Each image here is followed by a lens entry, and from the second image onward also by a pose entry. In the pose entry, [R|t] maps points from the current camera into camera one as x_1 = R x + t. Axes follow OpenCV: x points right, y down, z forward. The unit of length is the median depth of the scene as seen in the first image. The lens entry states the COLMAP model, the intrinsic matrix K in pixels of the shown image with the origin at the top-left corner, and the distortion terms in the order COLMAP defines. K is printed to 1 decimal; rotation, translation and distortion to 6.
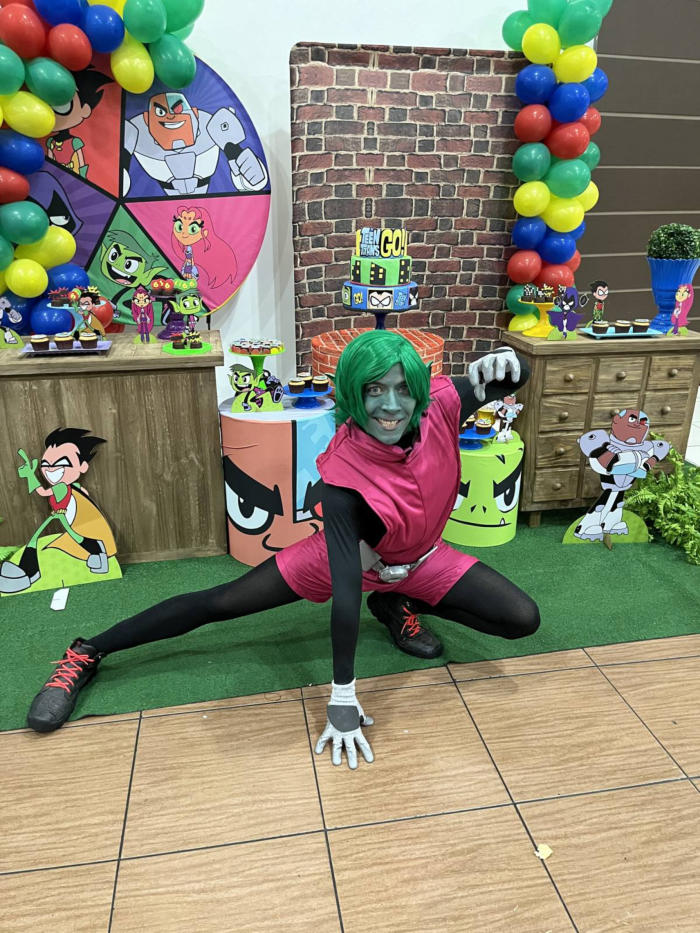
lens RADIAL K [[715.7, 0, 341.6], [0, 715.7, 476.6], [0, 0, 1]] dist [0.052298, -0.071724]
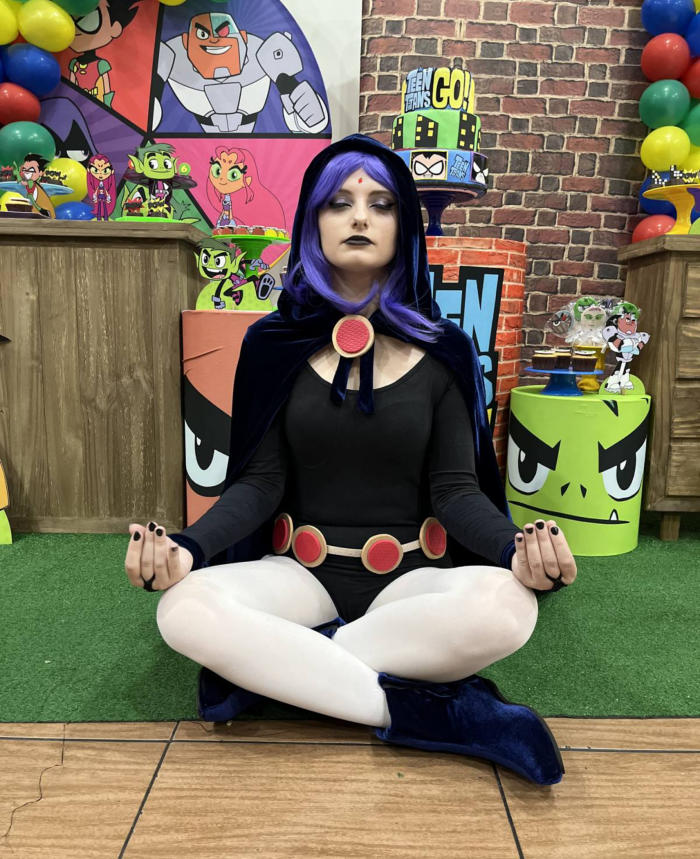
lens RADIAL K [[718.9, 0, 344.4], [0, 718.9, 432.9], [0, 0, 1]] dist [0.053045, -0.077045]
pose [[0.984402, 0.050910, -0.168404, 0.097521], [-0.083889, 0.977220, -0.194946, 0.134174], [0.154643, 0.206032, 0.966248, 0.349929]]
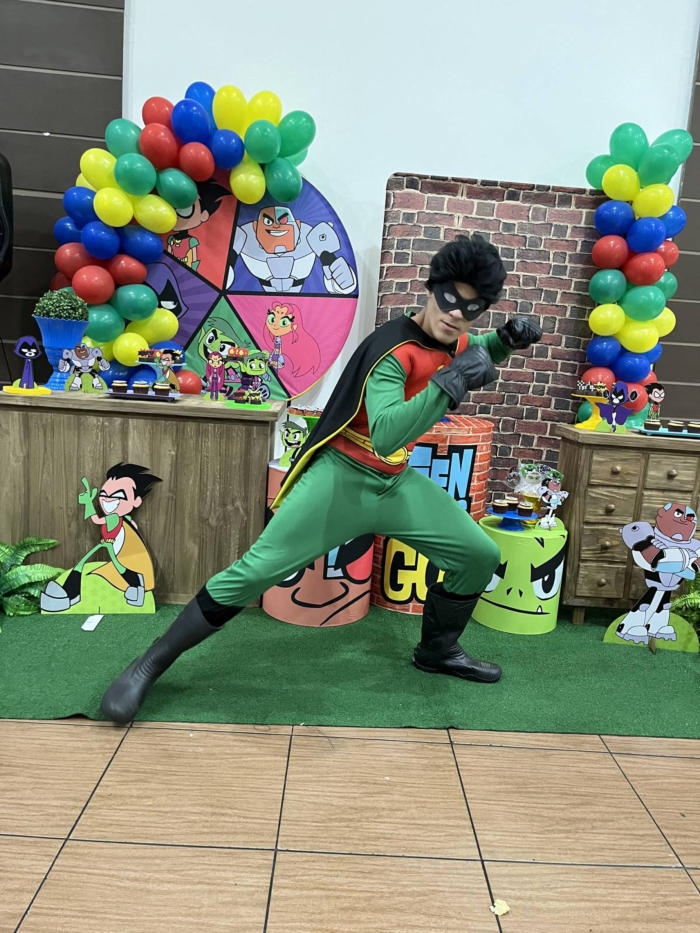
lens RADIAL K [[716.7, 0, 350.0], [0, 716.7, 466.5], [0, 0, 1]] dist [0.055216, -0.087280]
pose [[0.985498, 0.095307, -0.140393, 0.090362], [-0.121752, 0.973456, -0.193804, 0.094867], [0.118196, 0.208087, 0.970943, -0.014550]]
